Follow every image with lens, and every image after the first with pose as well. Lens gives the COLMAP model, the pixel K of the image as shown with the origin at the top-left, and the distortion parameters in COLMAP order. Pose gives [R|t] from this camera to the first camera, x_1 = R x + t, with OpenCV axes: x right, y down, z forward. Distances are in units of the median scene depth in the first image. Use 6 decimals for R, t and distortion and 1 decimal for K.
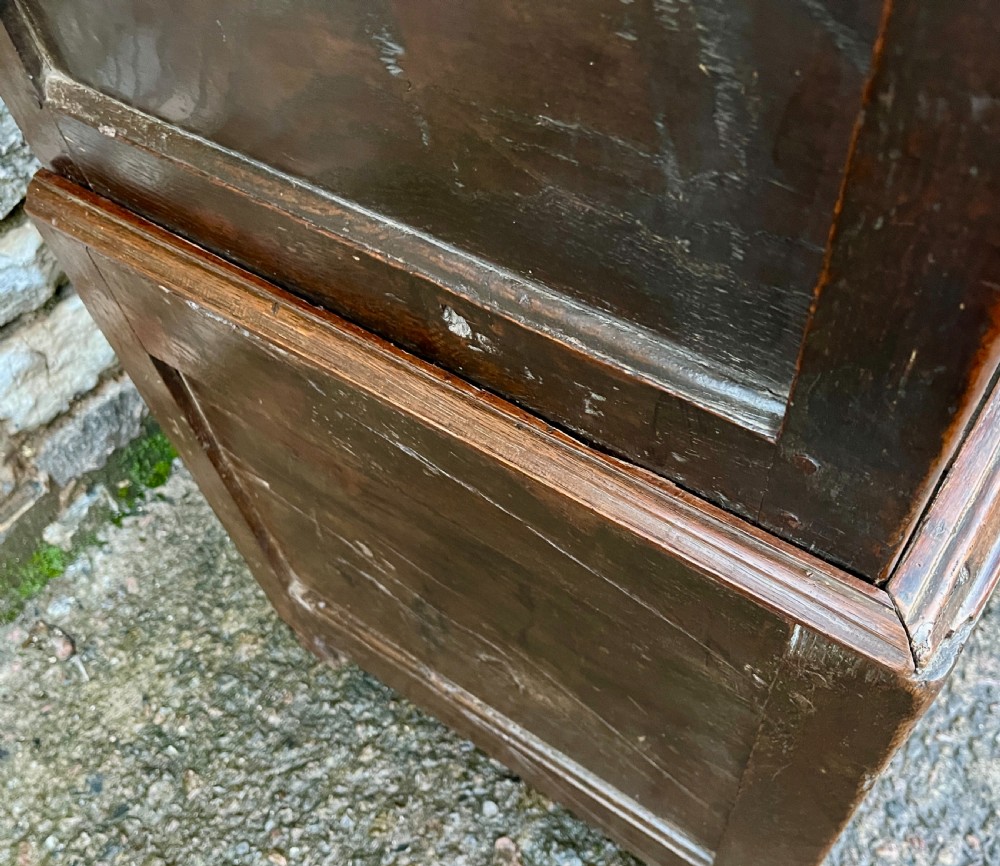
lens RADIAL K [[980.9, 0, 487.3], [0, 980.9, 441.1], [0, 0, 1]] dist [0.023010, 0.000000]
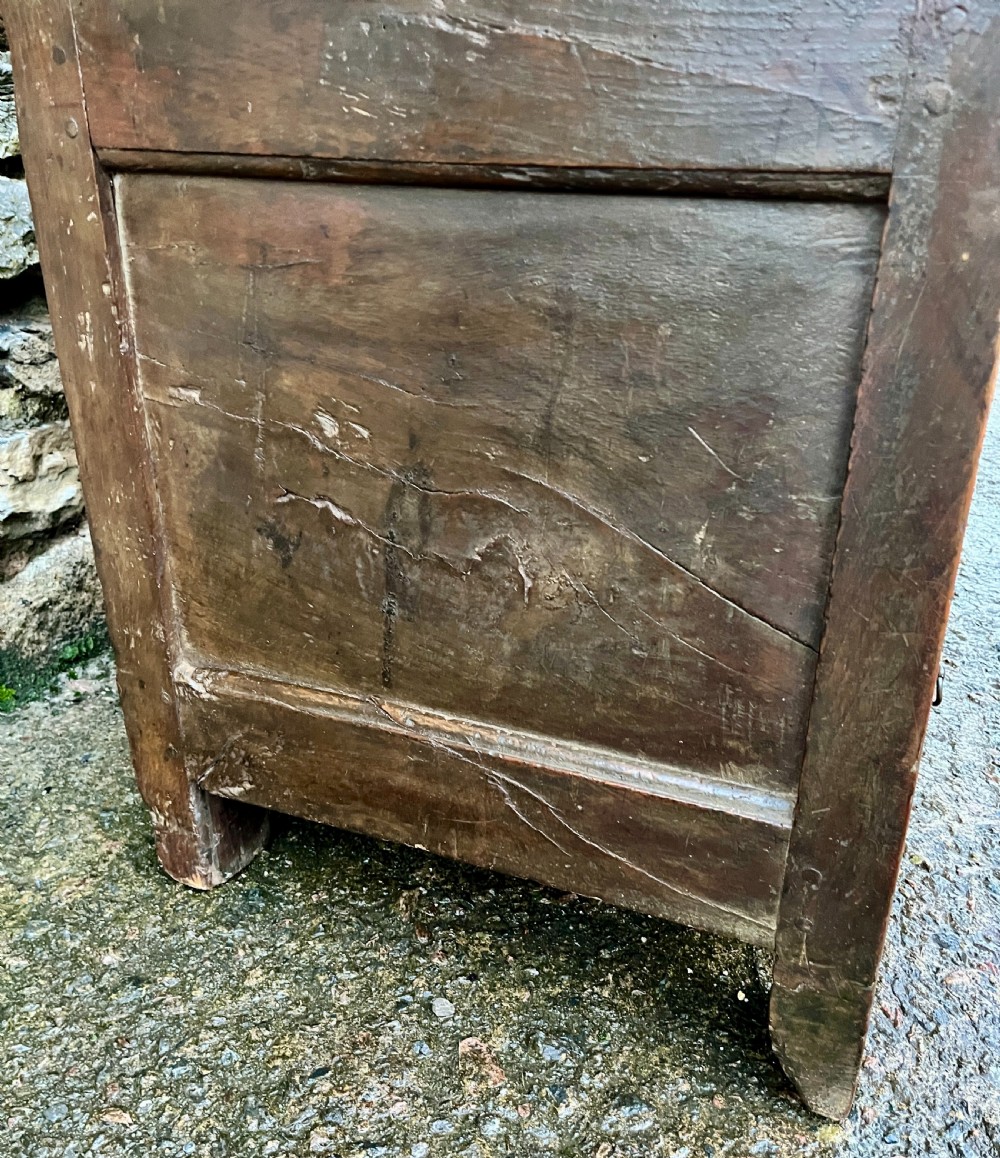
lens RADIAL K [[1016.8, 0, 508.7], [0, 1016.8, 620.1], [0, 0, 1]] dist [0.035024, -0.033986]
pose [[0.971217, 0.011129, 0.237938, -0.122638], [0.106756, 0.872629, -0.476573, 0.461390], [-0.212935, 0.488257, 0.846323, 0.222987]]
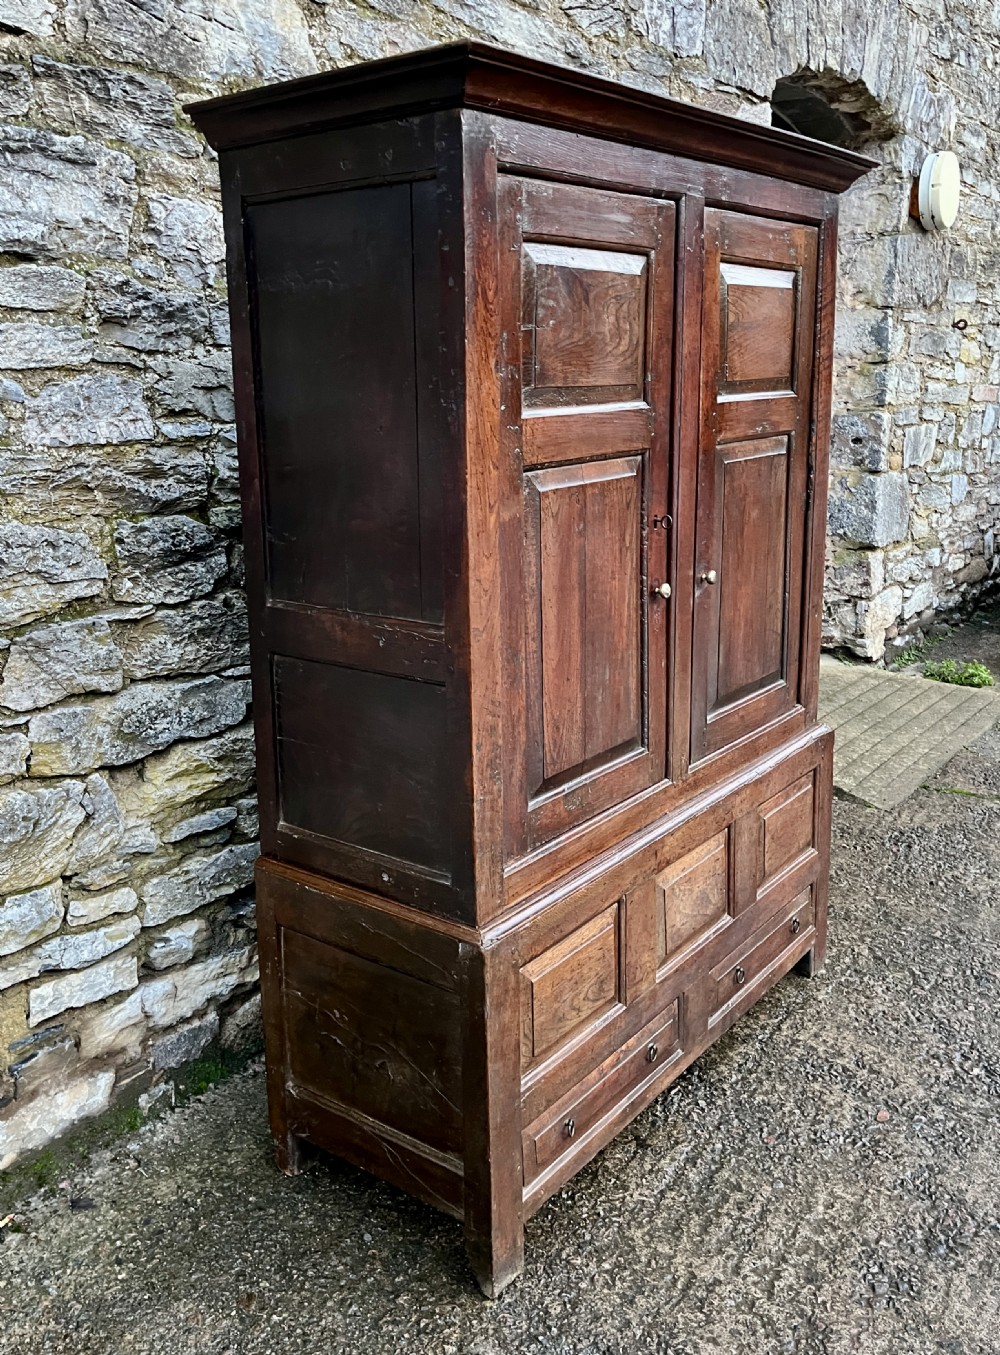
lens RADIAL K [[1191.5, 0, 451.1], [0, 1191.5, 653.8], [0, 0, 1]] dist [0.047198, -0.044499]
pose [[0.995237, 0.089496, -0.038639, 0.138888], [-0.092985, 0.752589, -0.651892, 0.947064], [-0.029262, 0.652381, 0.757326, -1.319535]]
